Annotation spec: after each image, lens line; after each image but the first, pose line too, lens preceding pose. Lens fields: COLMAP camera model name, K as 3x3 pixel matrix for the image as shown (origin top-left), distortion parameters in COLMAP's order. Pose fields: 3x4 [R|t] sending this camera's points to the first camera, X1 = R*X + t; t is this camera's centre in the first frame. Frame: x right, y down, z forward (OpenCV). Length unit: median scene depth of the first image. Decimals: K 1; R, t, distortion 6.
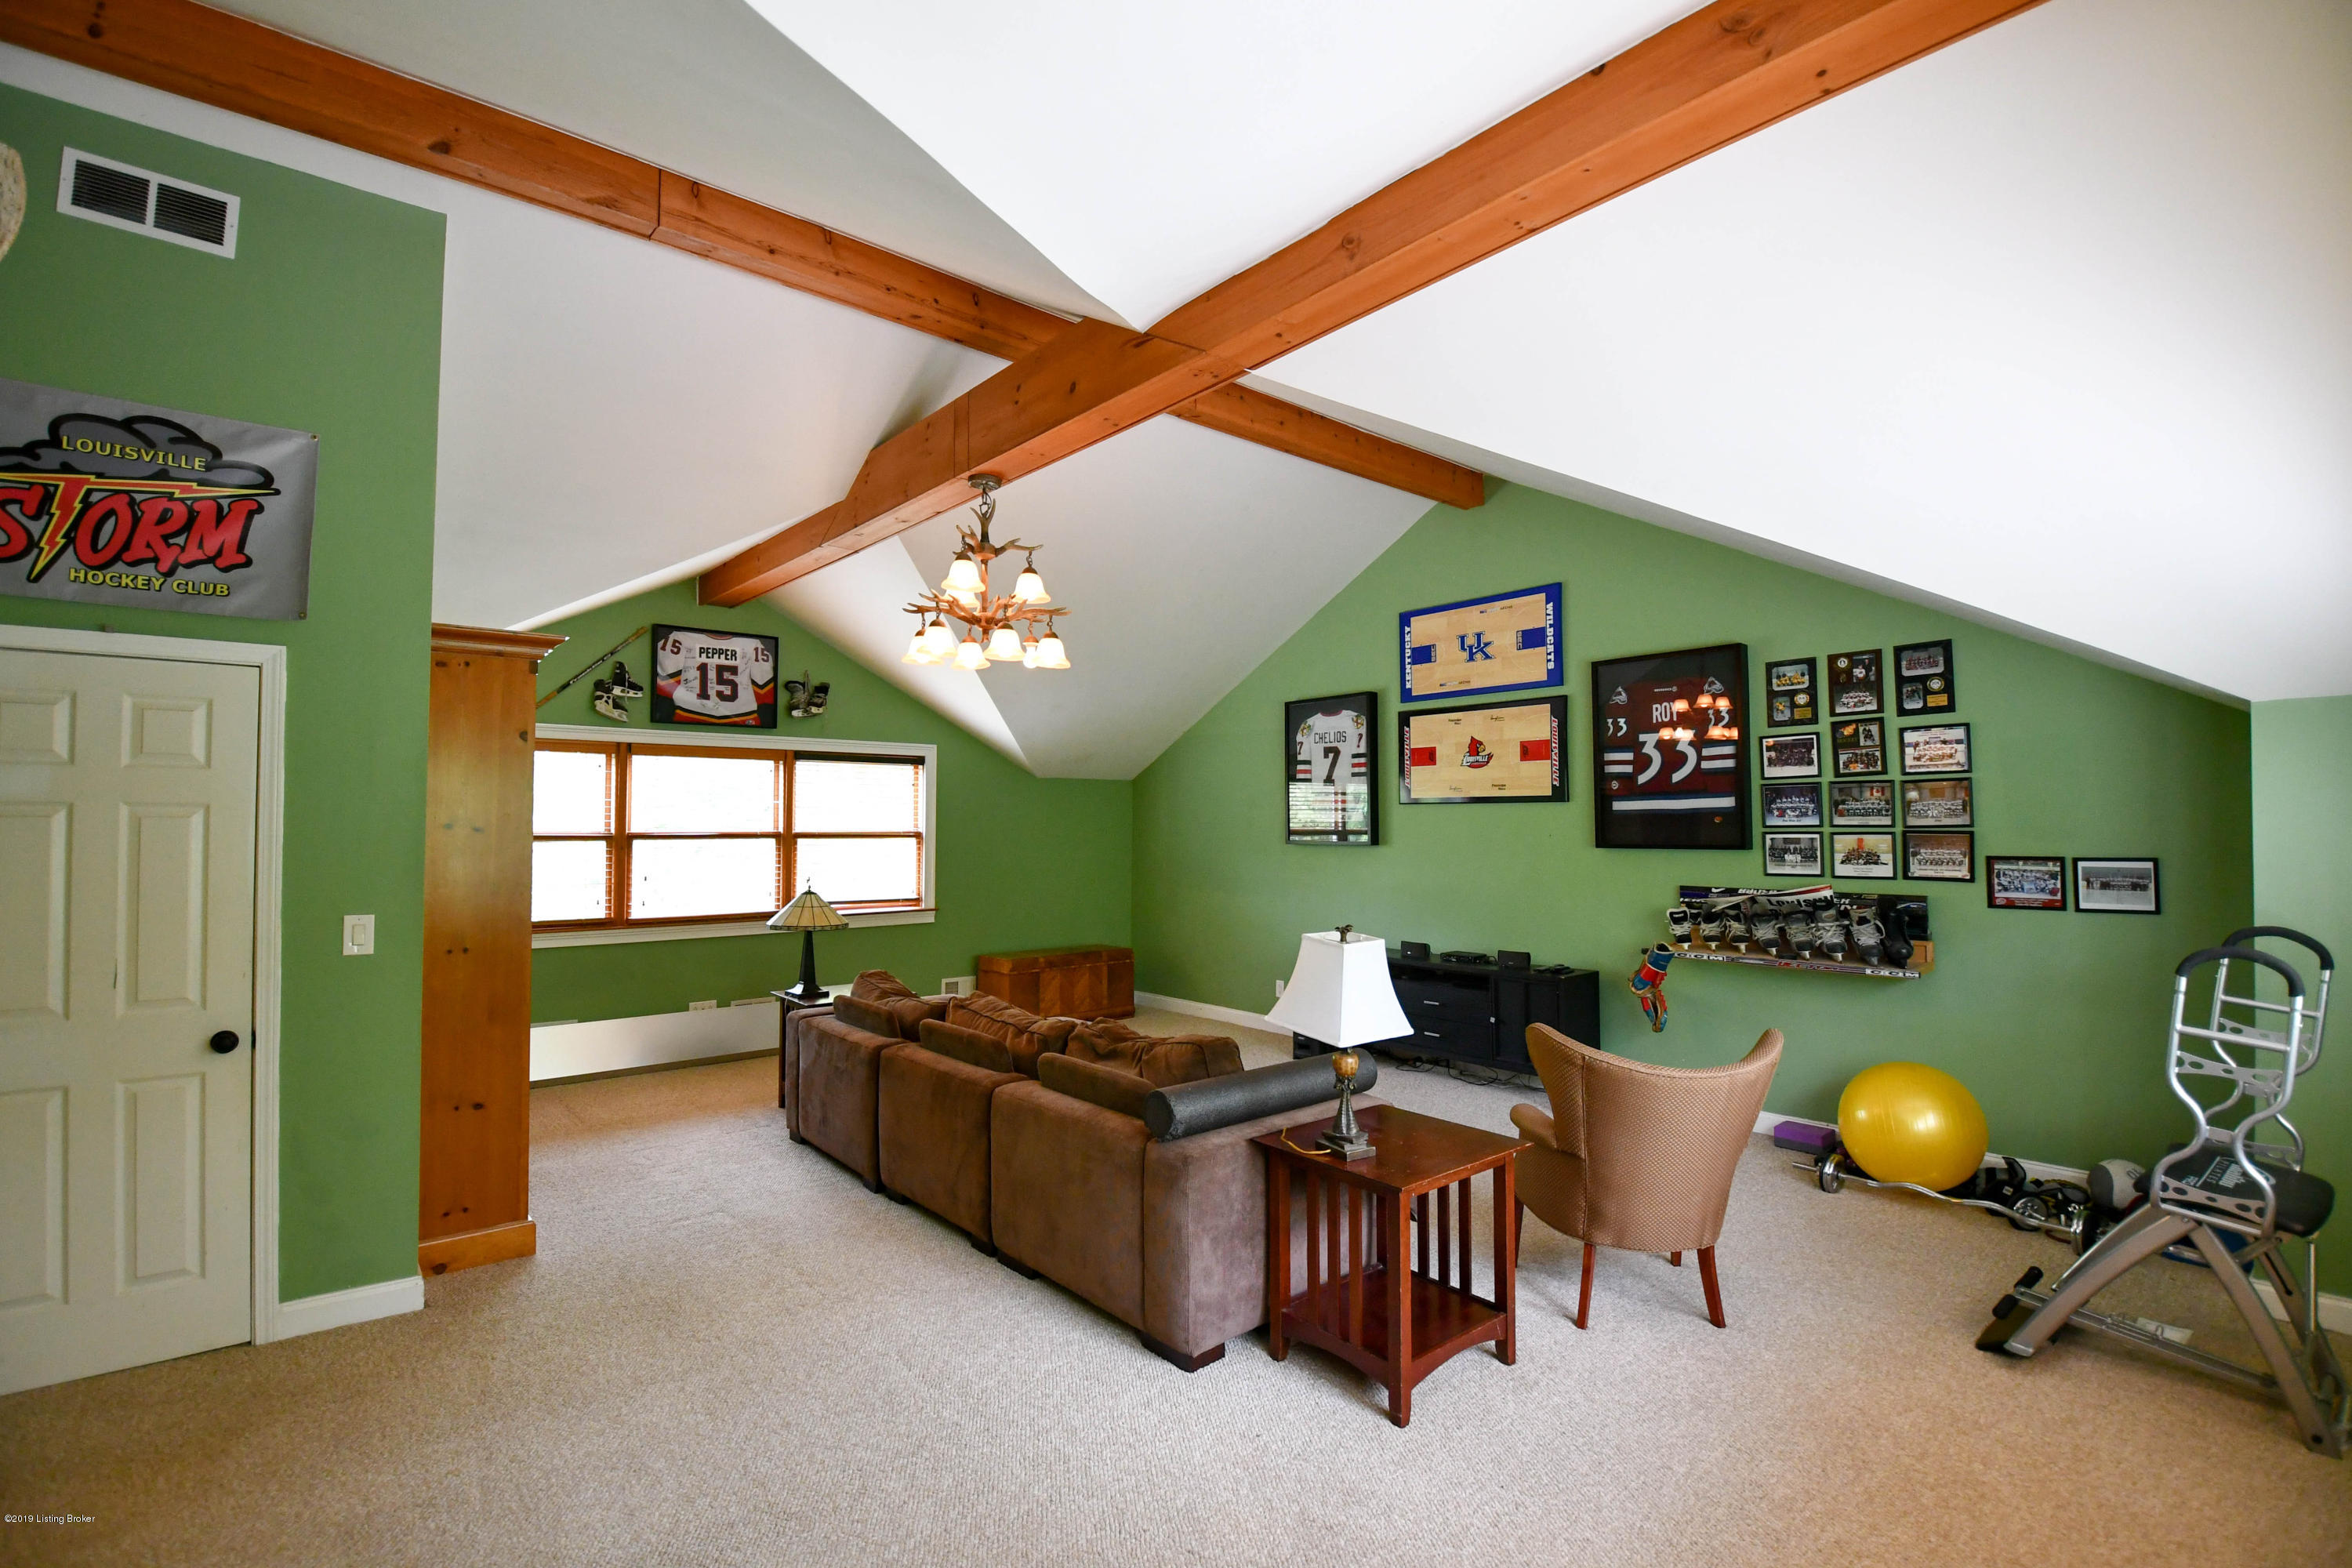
lens RADIAL K [[1038.8, 0, 1176.0], [0, 1038.8, 784.0], [0, 0, 1]] dist [-0.000029, -0.000032]
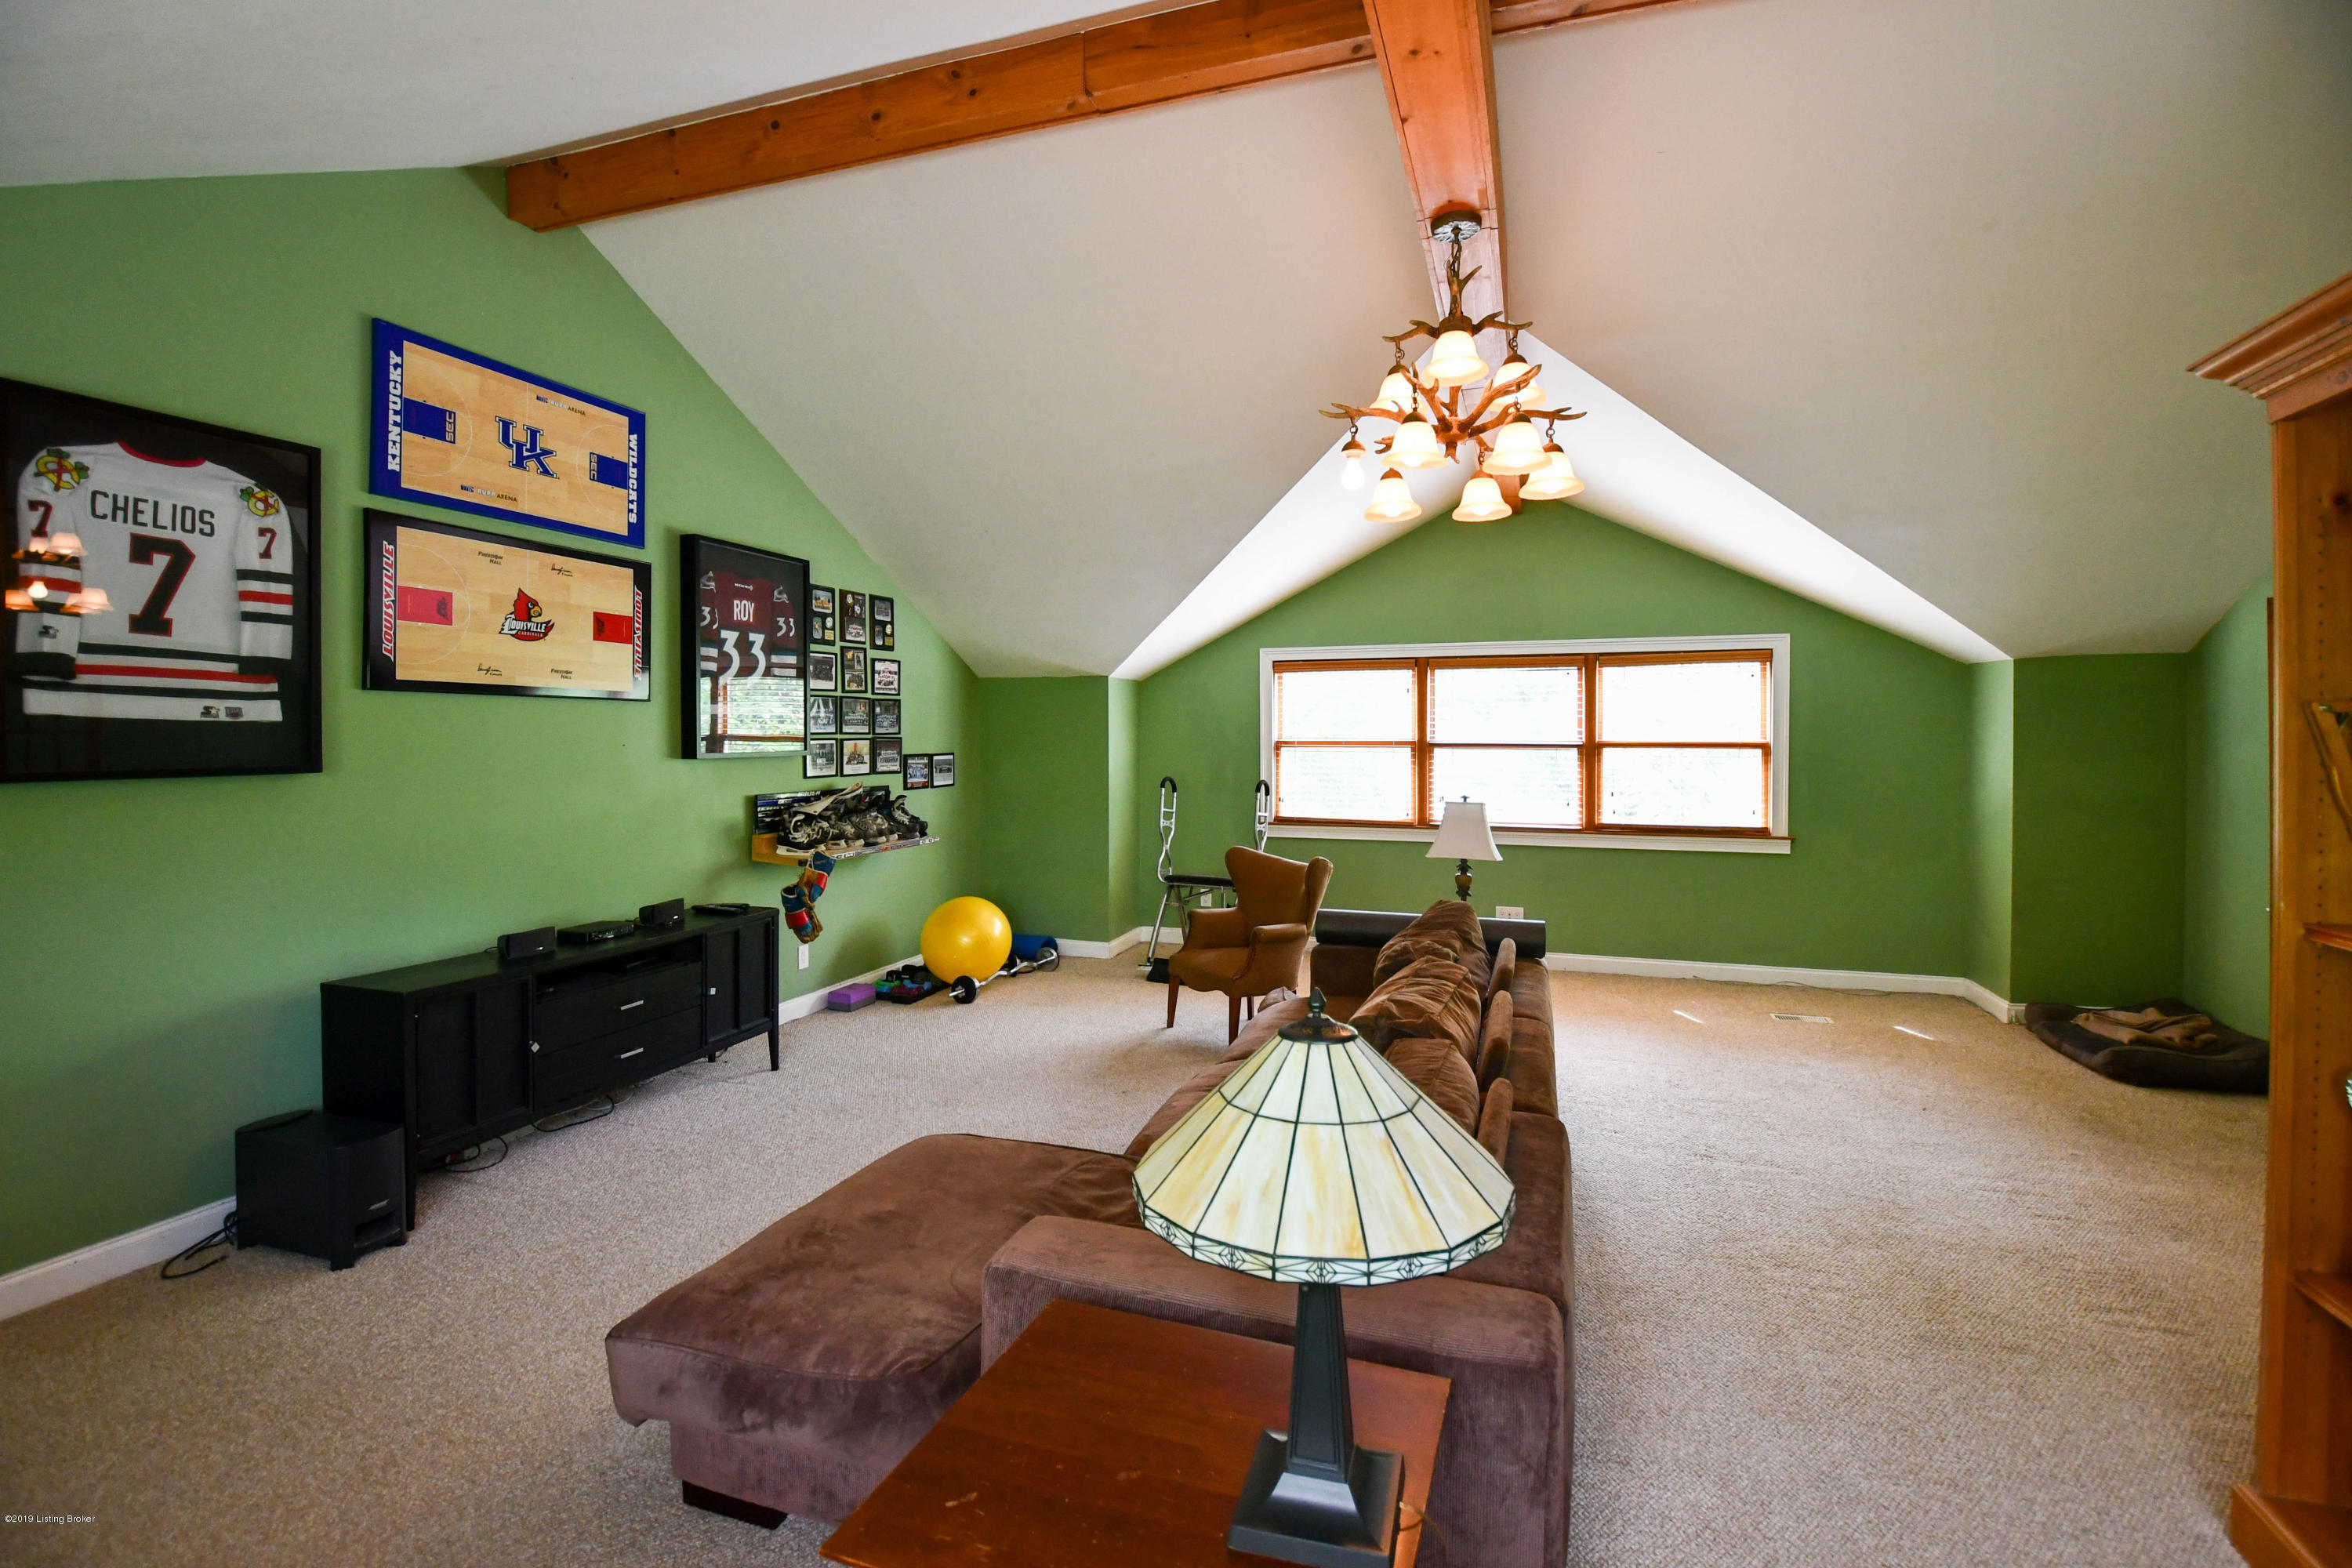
lens RADIAL K [[1055.5, 0, 1176.0], [0, 1055.5, 784.0], [0, 0, 1]] dist [-0.049485, -0.000044]
pose [[-0.515743, -0.036358, 0.855971, -0.581360], [-0.034016, 0.999180, 0.021945, 0.056846], [-0.856068, -0.017798, -0.516557, 1.246362]]
